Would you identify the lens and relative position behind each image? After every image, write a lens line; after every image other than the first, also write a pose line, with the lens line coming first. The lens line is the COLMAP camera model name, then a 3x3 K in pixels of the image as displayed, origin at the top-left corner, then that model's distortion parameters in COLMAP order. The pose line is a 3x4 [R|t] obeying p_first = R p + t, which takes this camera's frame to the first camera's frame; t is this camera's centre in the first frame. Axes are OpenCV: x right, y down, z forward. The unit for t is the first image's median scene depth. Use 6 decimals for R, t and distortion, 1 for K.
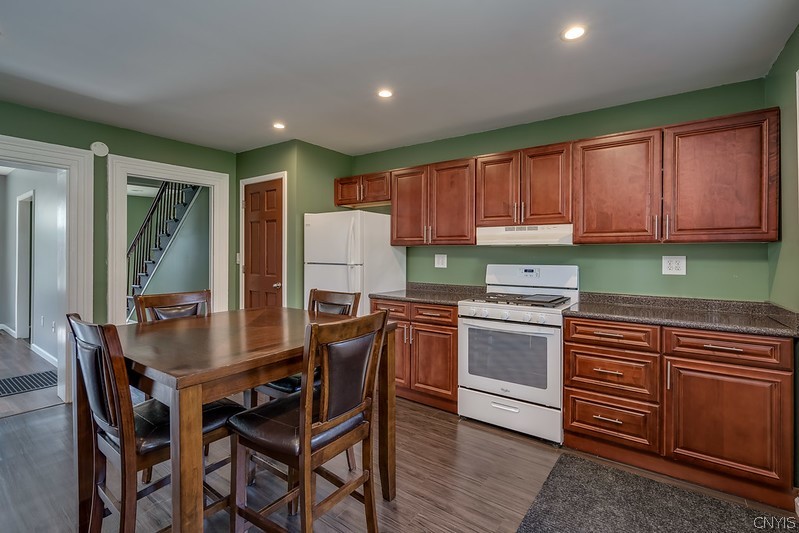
lens RADIAL K [[371.4, 0, 403.2], [0, 371.4, 255.4], [0, 0, 1]] dist [0.000847, 0.000156]
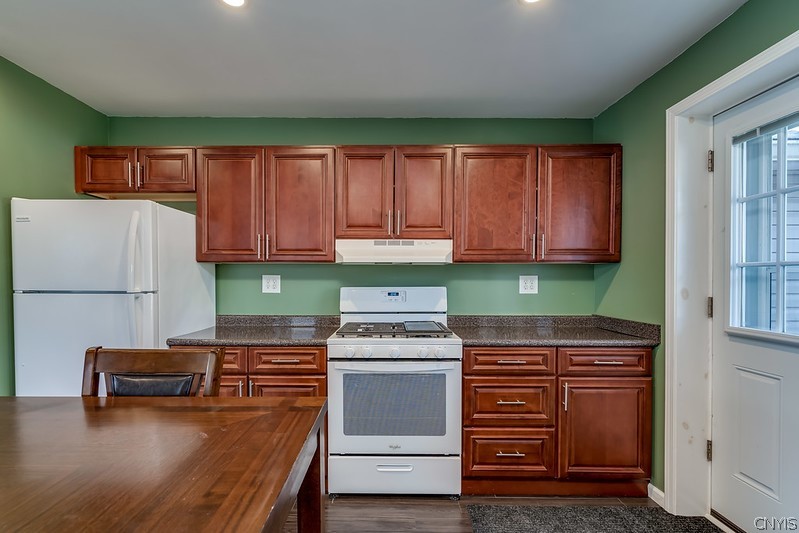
lens RADIAL K [[377.9, 0, 383.7], [0, 377.9, 283.9], [0, 0, 1]] dist [-0.000724, 0.000053]
pose [[0.822490, -0.014704, 0.568590, -0.194098], [0.004560, 0.999804, 0.019260, 0.002385], [-0.568761, -0.013248, 0.822396, 0.358303]]
